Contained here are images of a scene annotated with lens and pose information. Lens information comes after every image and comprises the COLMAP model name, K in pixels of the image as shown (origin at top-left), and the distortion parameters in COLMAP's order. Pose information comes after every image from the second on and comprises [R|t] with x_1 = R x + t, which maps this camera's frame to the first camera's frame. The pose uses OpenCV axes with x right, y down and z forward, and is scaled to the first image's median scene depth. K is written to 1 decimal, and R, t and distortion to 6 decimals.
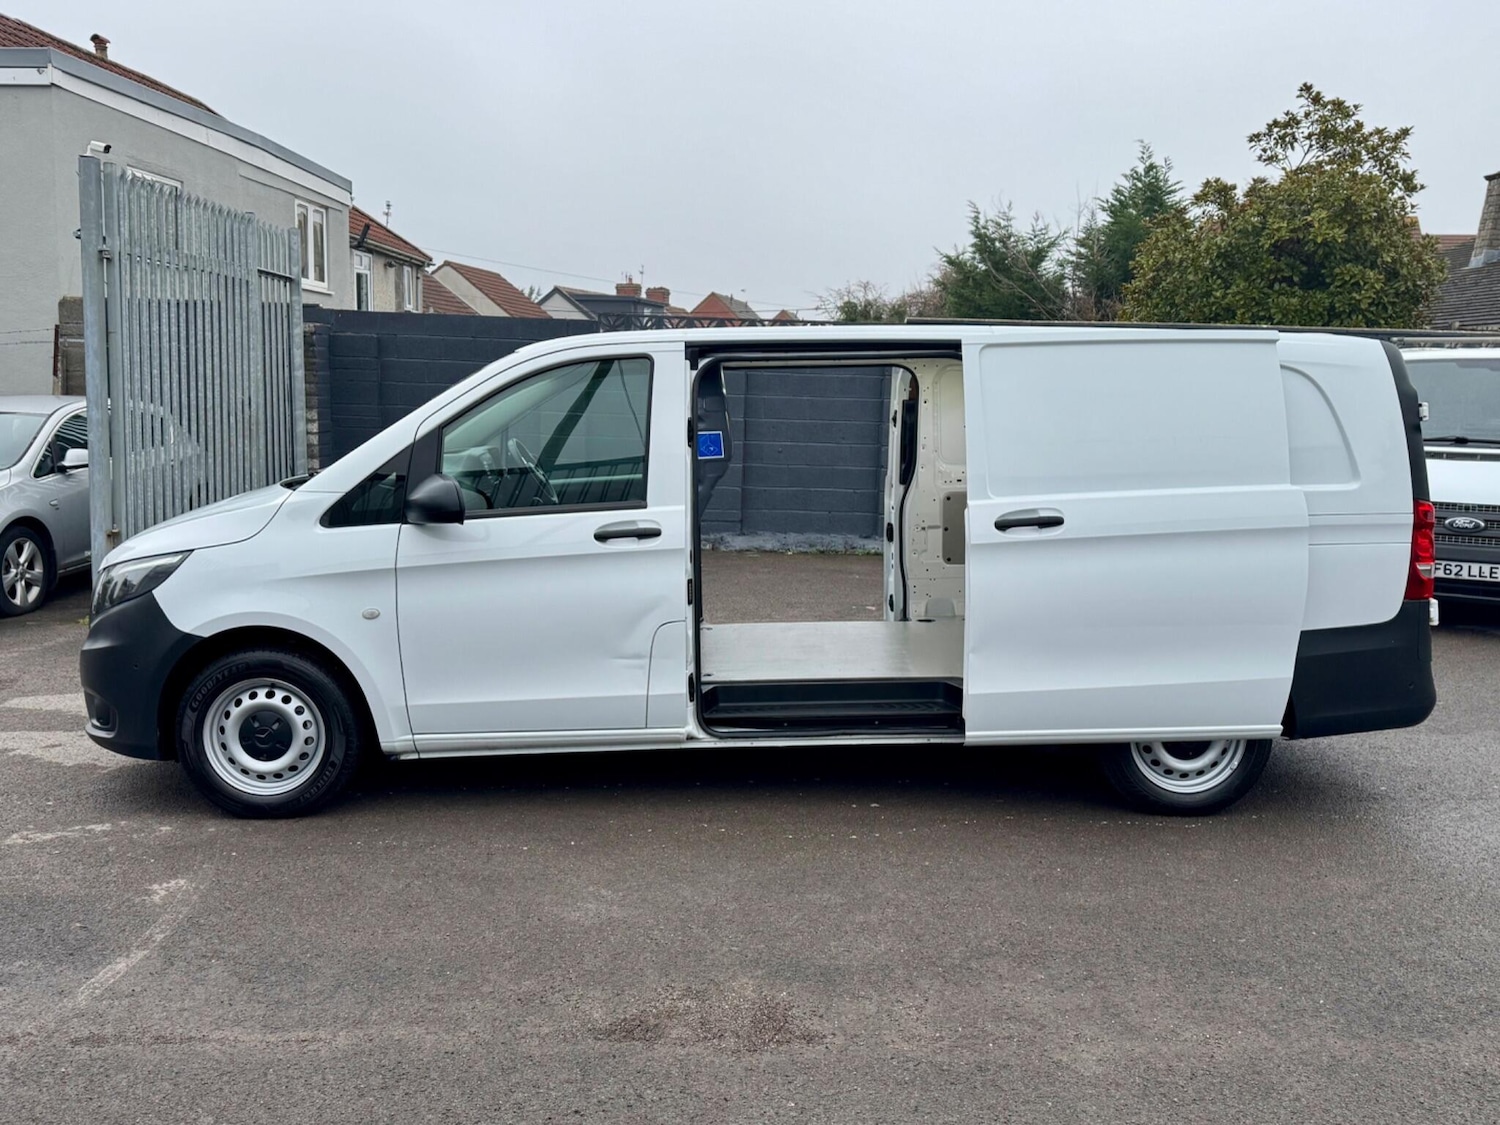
lens RADIAL K [[1319.0, 0, 749.6], [0, 1319.0, 574.9], [0, 0, 1]] dist [0.095118, -0.139742]
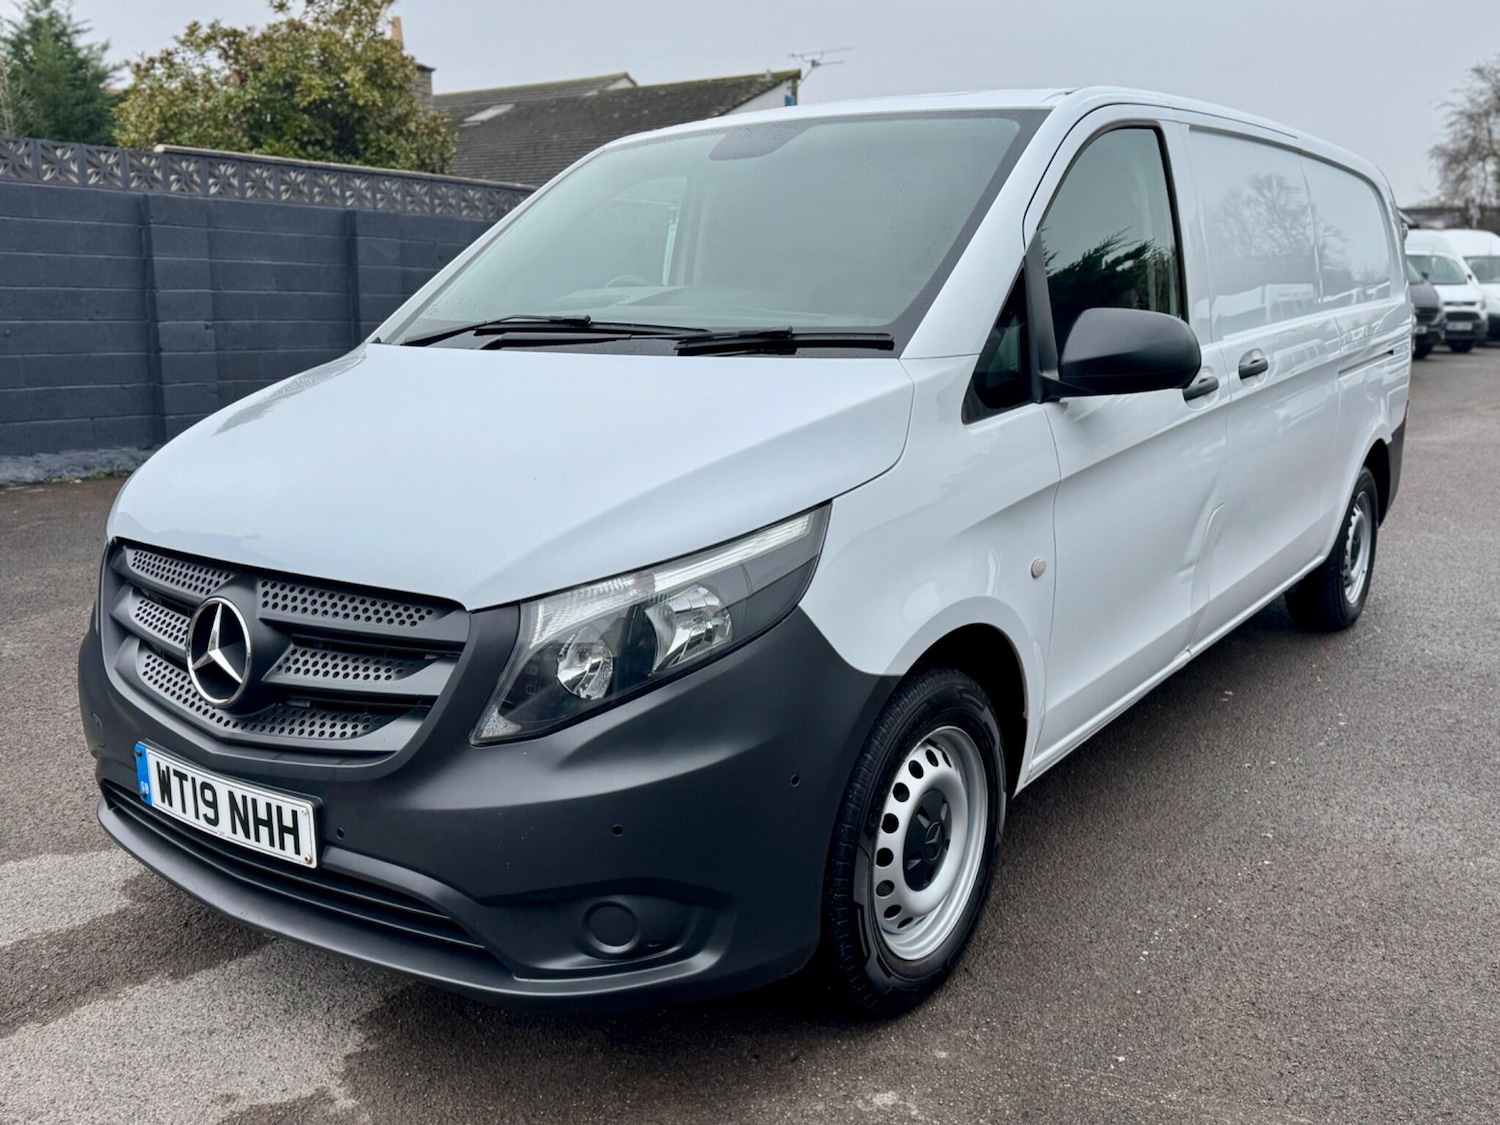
lens RADIAL K [[1319.0, 0, 748.3], [0, 1319.0, 571.5], [0, 0, 1]] dist [0.095118, -0.139742]
pose [[0.618642, -0.177888, 0.765270, -0.448092], [0.118012, 0.984020, 0.133336, -0.032783], [-0.776760, 0.007824, 0.629748, 0.421525]]
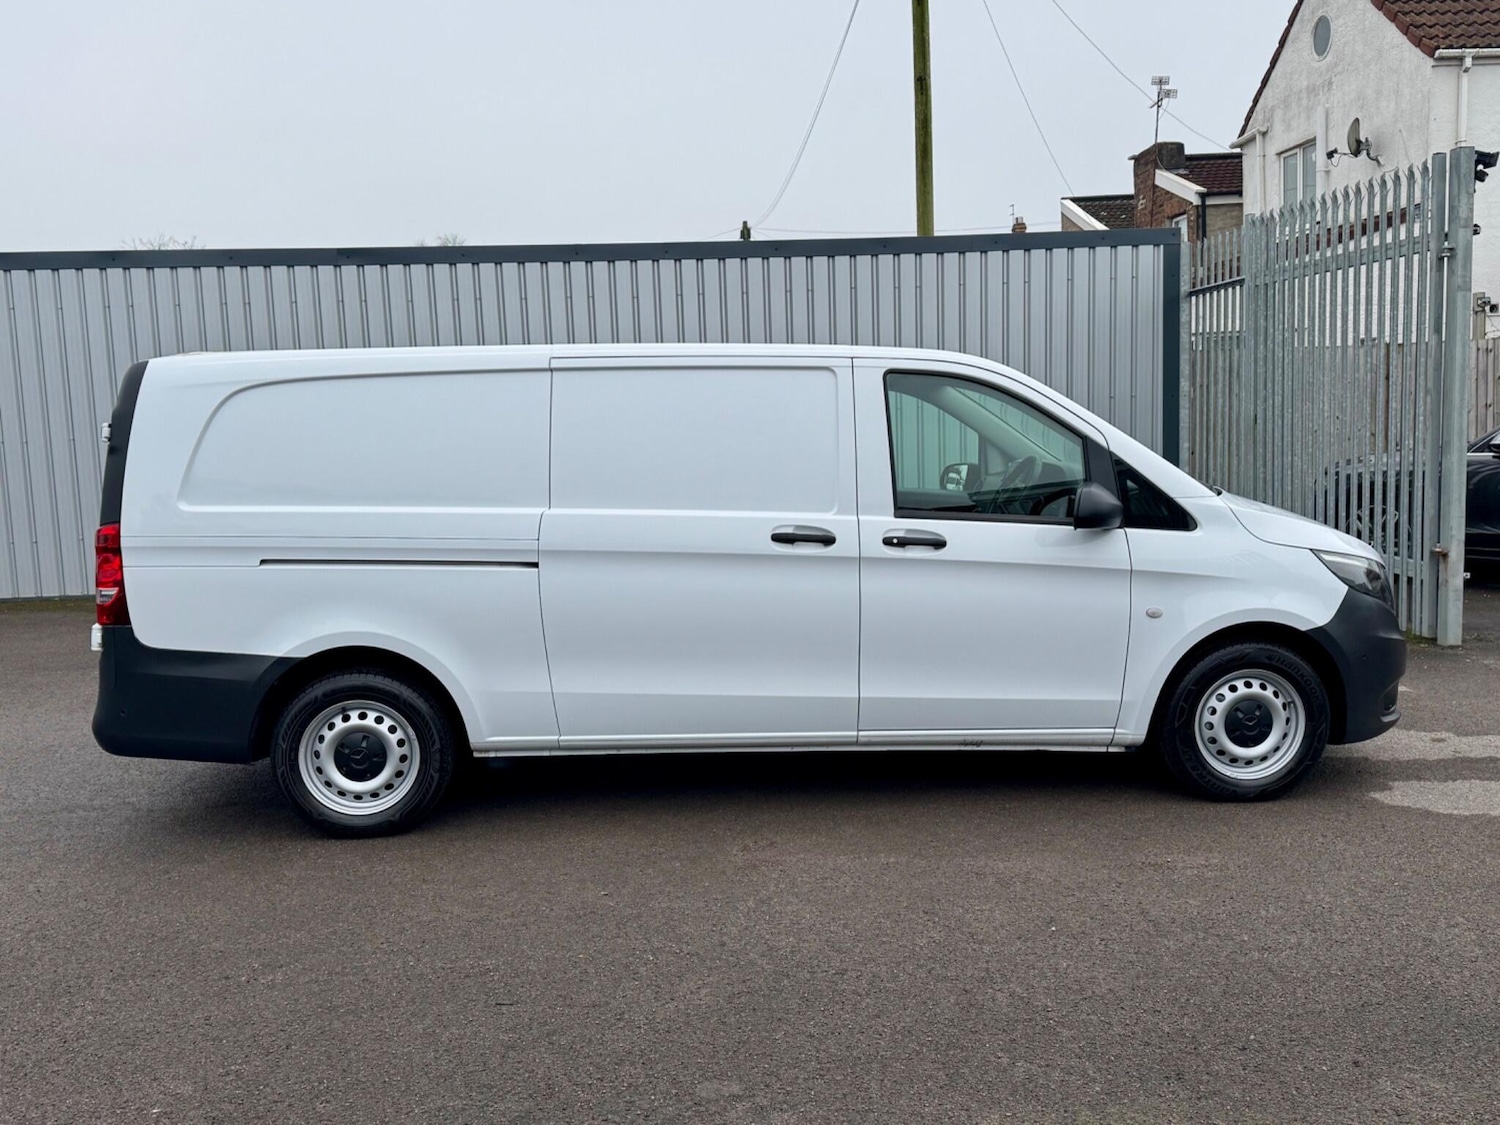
lens RADIAL K [[1319.0, 0, 753.0], [0, 1319.0, 561.1], [0, 0, 1]] dist [0.095118, -0.139742]
pose [[-0.998589, 0.016721, -0.050405, 0.043815], [0.003388, 0.967260, 0.253765, -0.189148], [0.052998, 0.253236, -0.965952, 1.352629]]
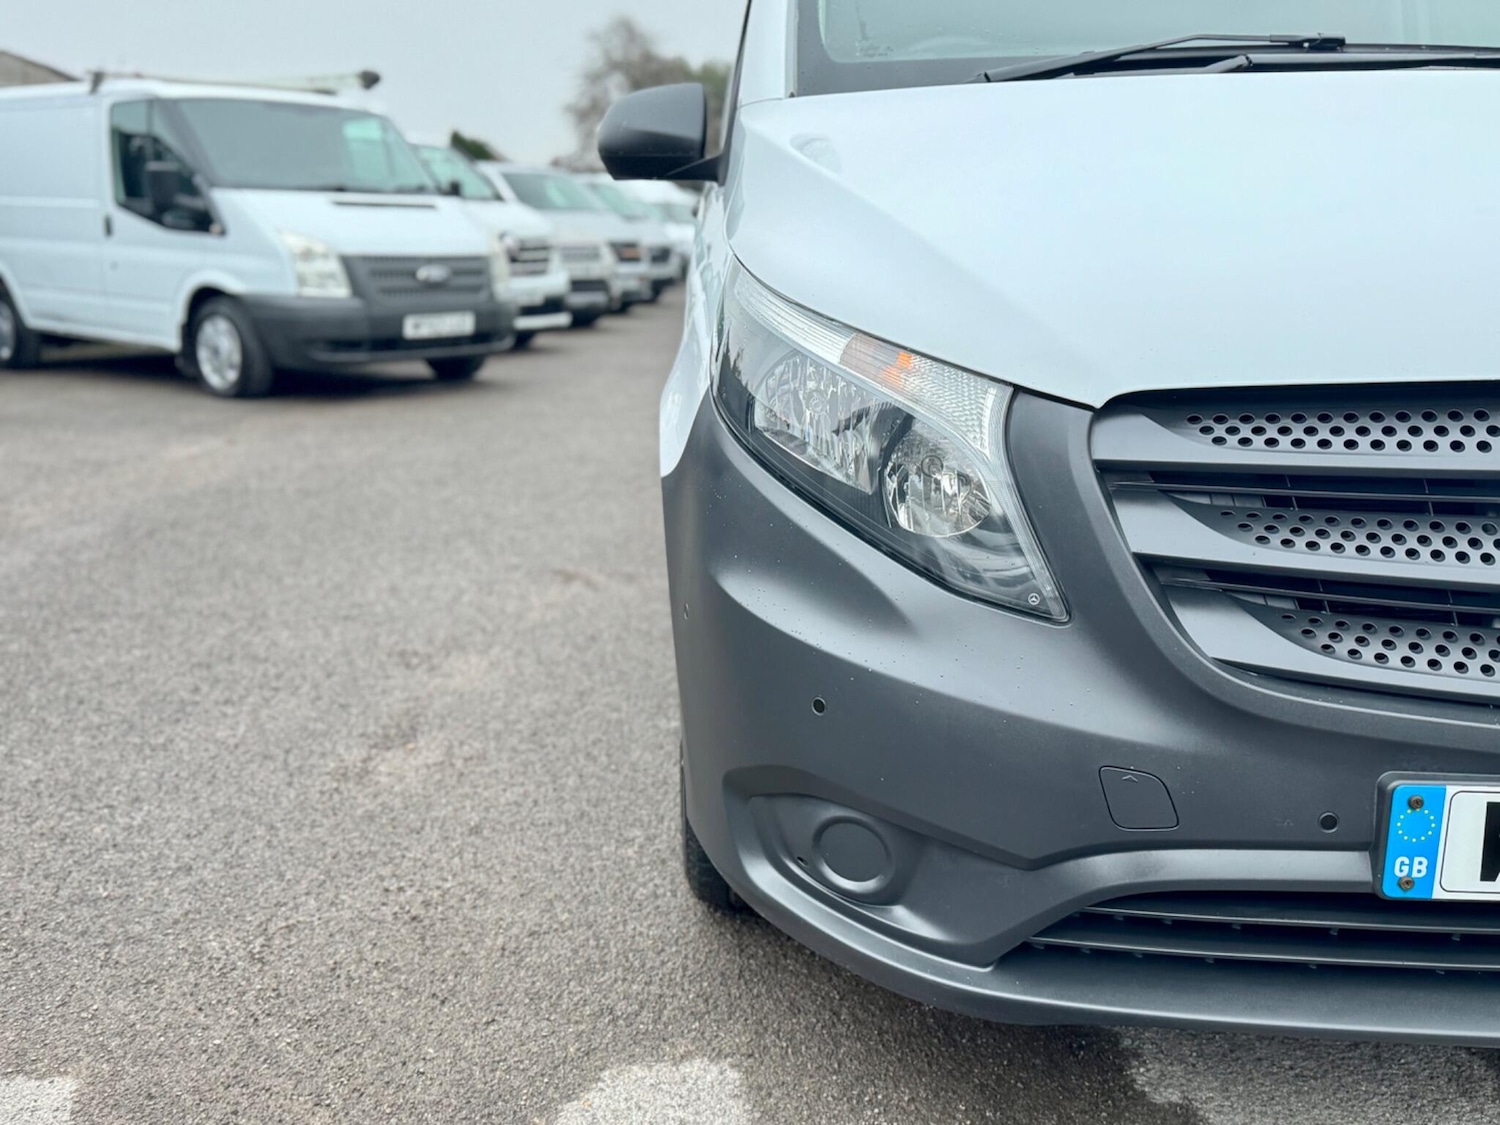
lens RADIAL K [[1319.0, 0, 759.8], [0, 1319.0, 551.3], [0, 0, 1]] dist [0.095118, -0.139742]
pose [[0.017369, -0.240428, 0.970512, -0.449085], [0.143184, 0.961251, 0.235571, -0.040464], [-0.989544, 0.134870, 0.051122, 0.761329]]
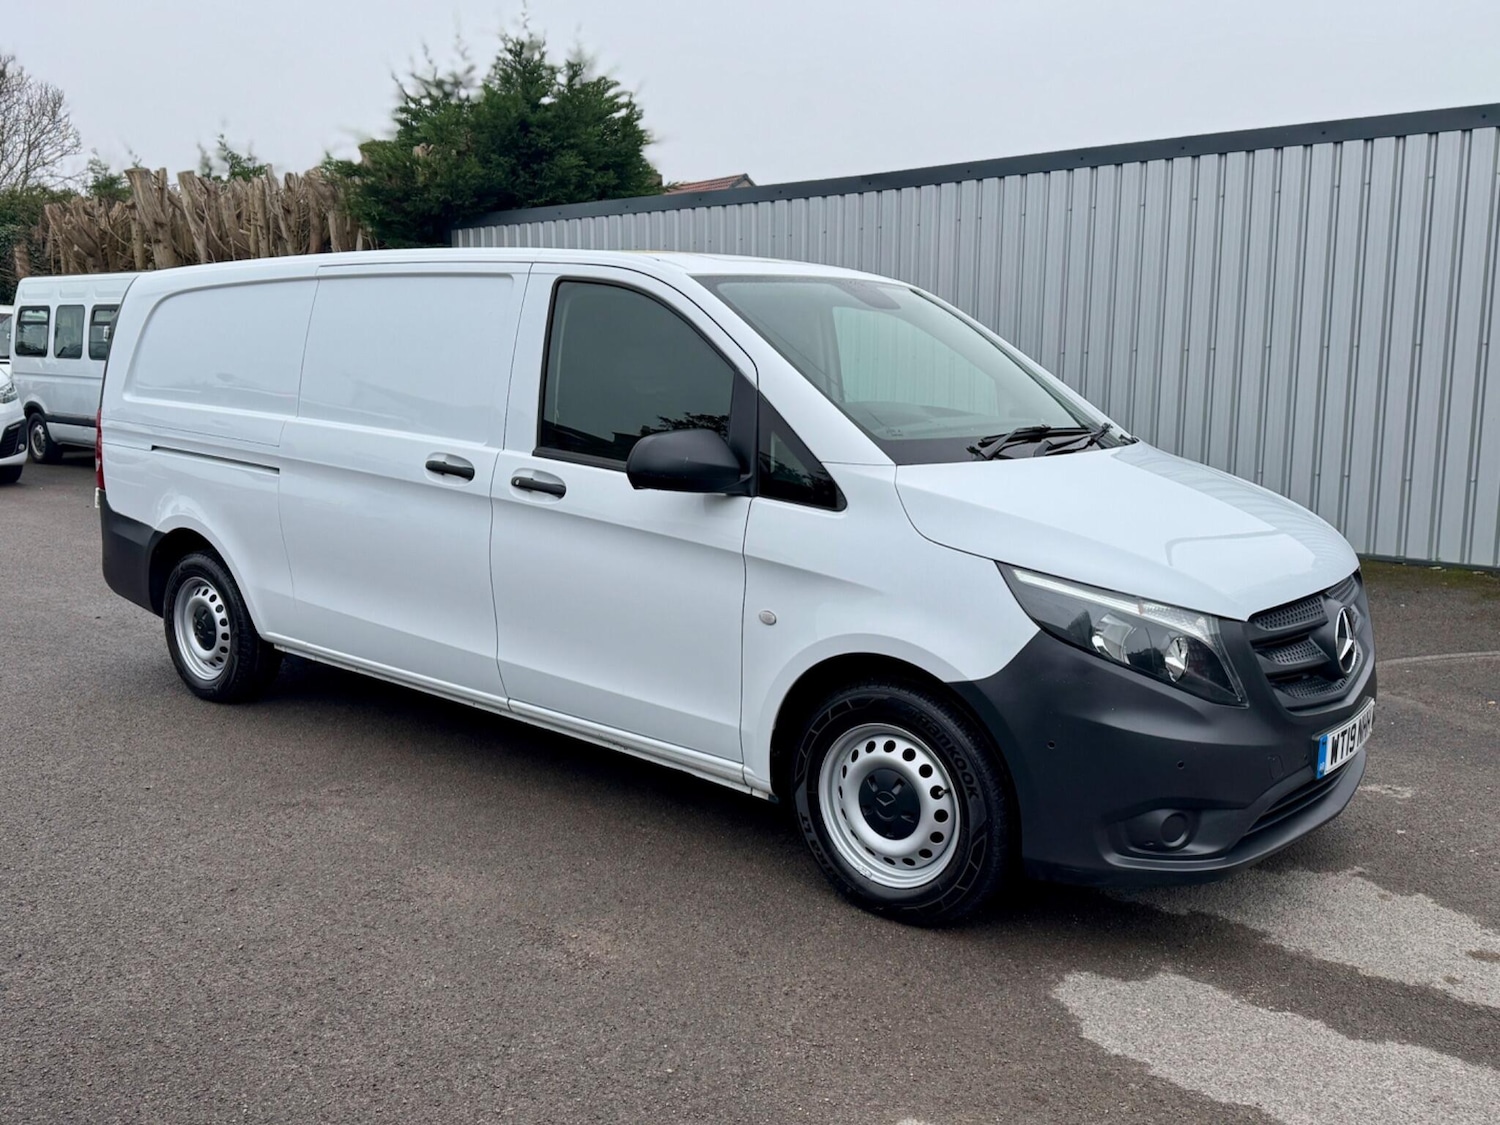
lens RADIAL K [[1319.0, 0, 738.6], [0, 1319.0, 569.0], [0, 0, 1]] dist [0.095118, -0.139742]
pose [[-0.761301, -0.120342, 0.637133, -0.433544], [0.073182, 0.960400, 0.268843, -0.144356], [-0.644256, 0.251297, -0.722346, 1.098084]]
